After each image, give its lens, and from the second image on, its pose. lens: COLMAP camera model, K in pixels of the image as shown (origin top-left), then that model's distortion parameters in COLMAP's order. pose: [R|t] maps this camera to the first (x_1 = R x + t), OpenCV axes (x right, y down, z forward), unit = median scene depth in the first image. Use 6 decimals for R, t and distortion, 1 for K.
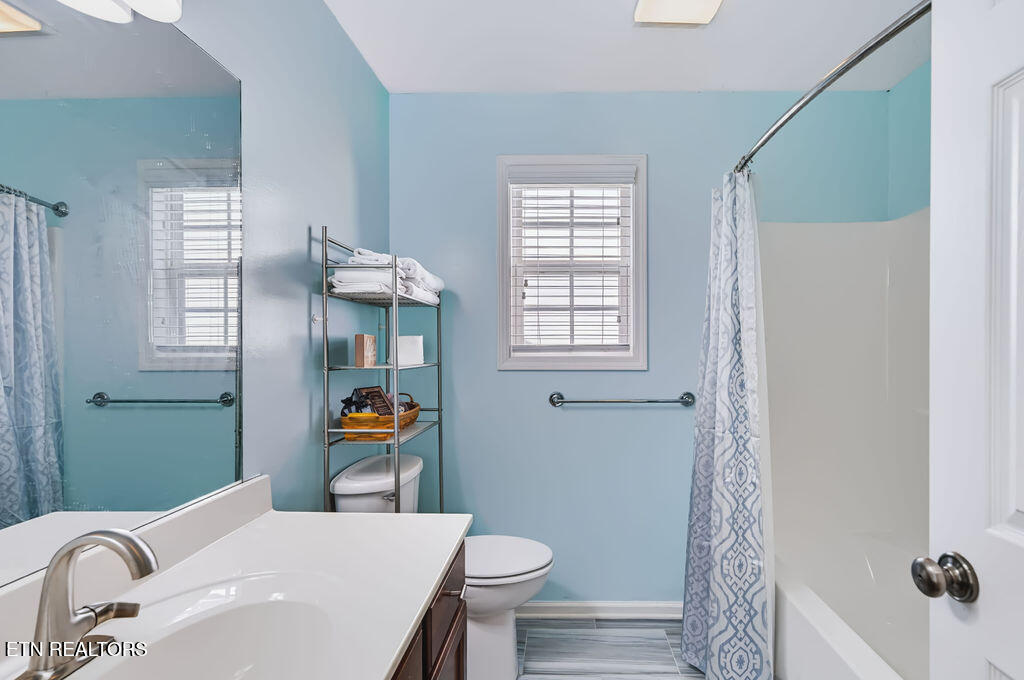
lens RADIAL K [[481.9, 0, 528.0], [0, 481.9, 340.2], [0, 0, 1]] dist [0.000288, 0.000759]
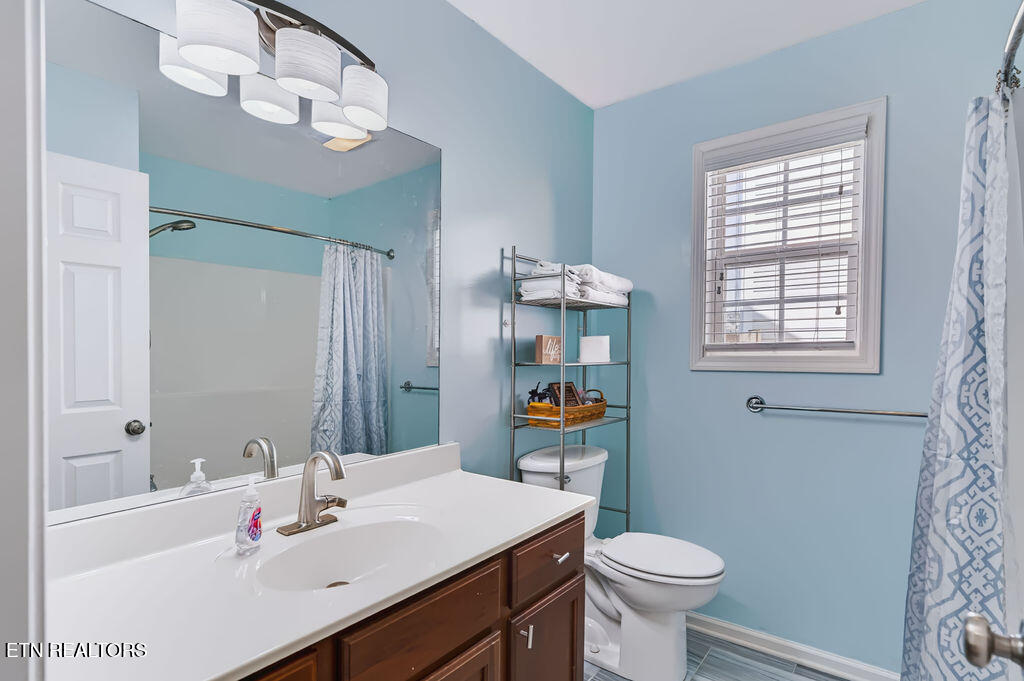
lens RADIAL K [[508.5, 0, 513.8], [0, 508.5, 346.0], [0, 0, 1]] dist [-0.001815, 0.016834]
pose [[0.808937, -0.009724, -0.587815, 0.312941], [0.010715, 0.999941, -0.001797, 0.015047], [0.587798, -0.004845, 0.808993, -0.026947]]
